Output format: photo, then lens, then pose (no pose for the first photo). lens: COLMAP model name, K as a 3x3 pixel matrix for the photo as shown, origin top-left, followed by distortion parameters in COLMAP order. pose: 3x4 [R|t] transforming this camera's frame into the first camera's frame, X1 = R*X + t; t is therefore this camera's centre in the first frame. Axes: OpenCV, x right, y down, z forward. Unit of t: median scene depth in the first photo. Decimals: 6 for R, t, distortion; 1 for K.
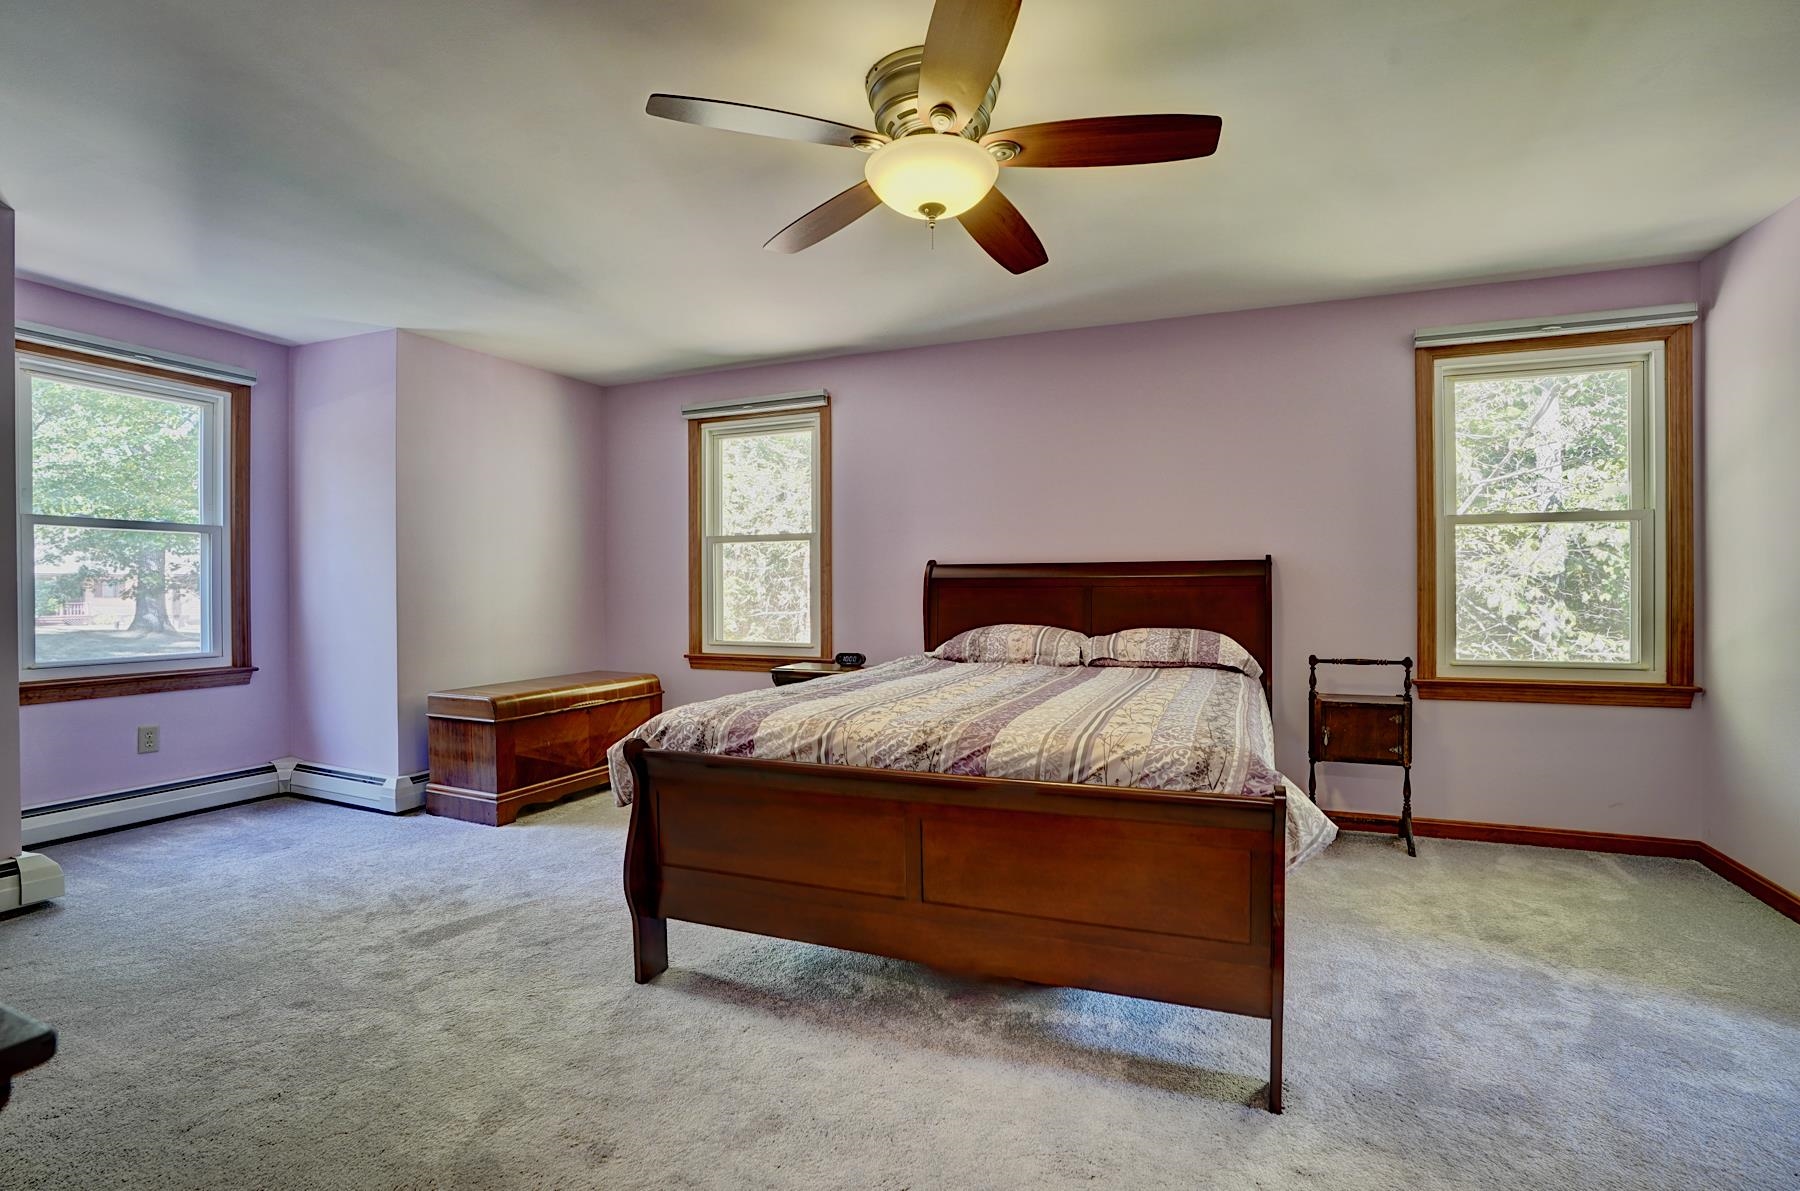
lens RADIAL K [[840.9, 0, 907.5], [0, 840.9, 600.8], [0, 0, 1]] dist [-0.062257, 0.021102]
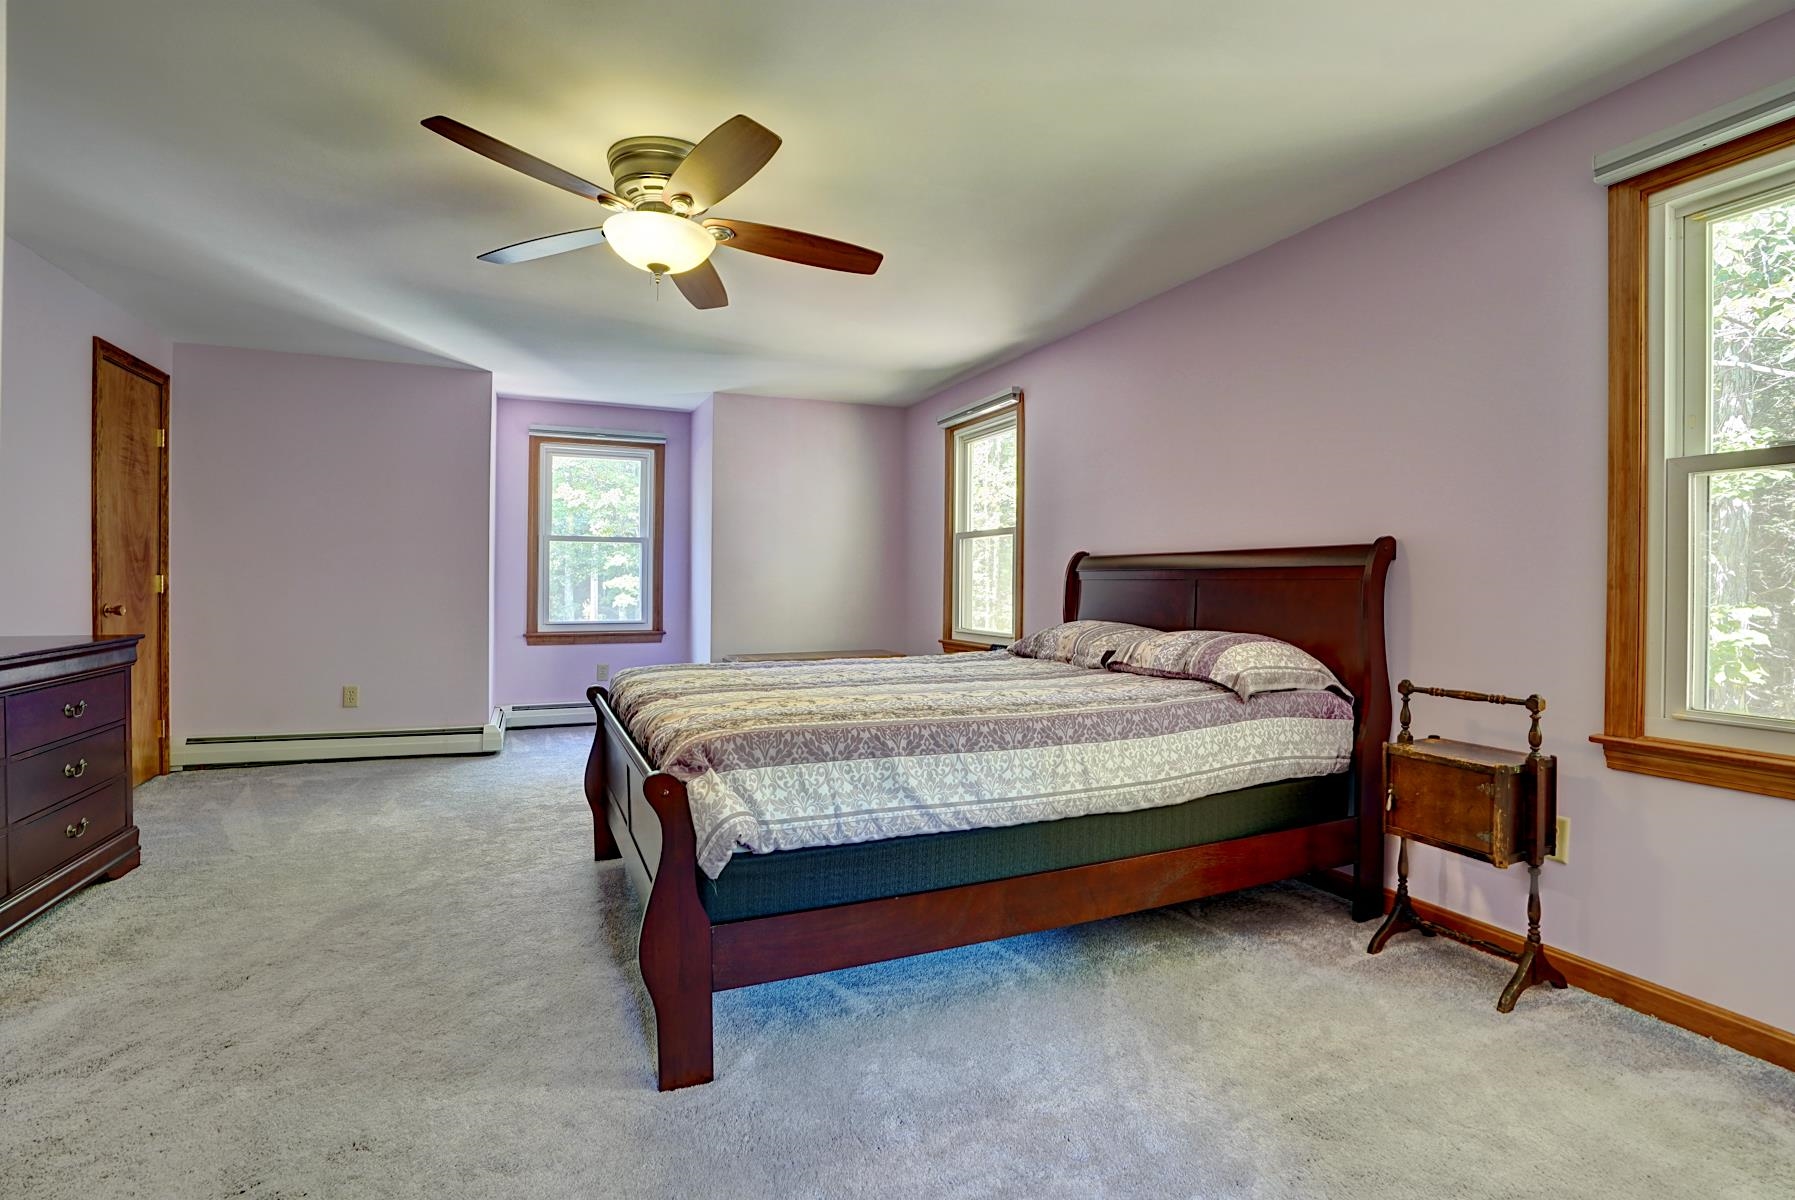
lens RADIAL K [[836.8, 0, 902.5], [0, 836.8, 597.9], [0, 0, 1]] dist [-0.072680, 0.030093]
pose [[0.728641, 0.018896, -0.684635, 0.659345], [-0.016651, 0.999813, 0.009874, -0.002995], [0.684694, 0.004205, 0.728819, 0.221385]]
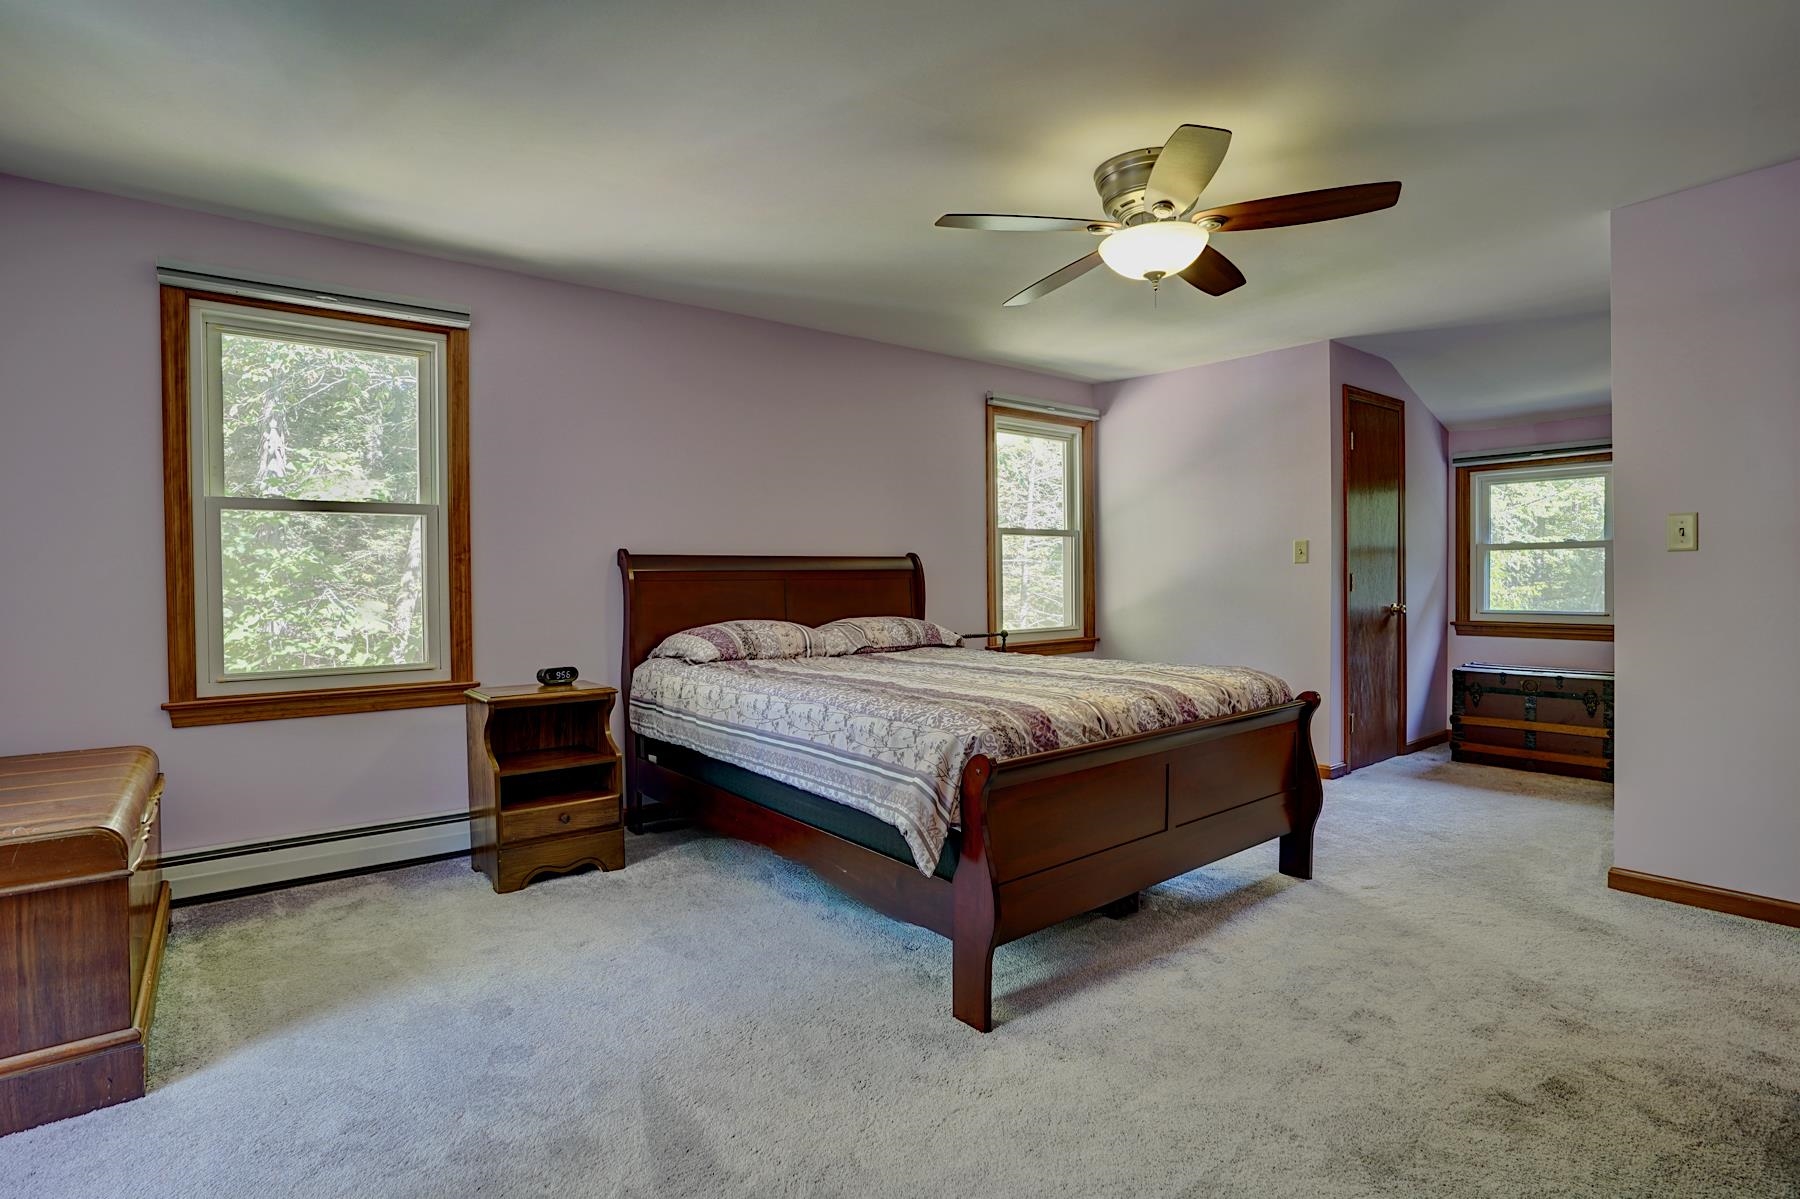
lens RADIAL K [[907.7, 0, 908.3], [0, 907.7, 594.9], [0, 0, 1]] dist [-0.075060, 0.046087]
pose [[0.474956, -0.018803, 0.879809, -0.782747], [0.016775, 0.999783, 0.012311, -0.011054], [-0.879850, 0.008911, 0.475168, 0.404061]]
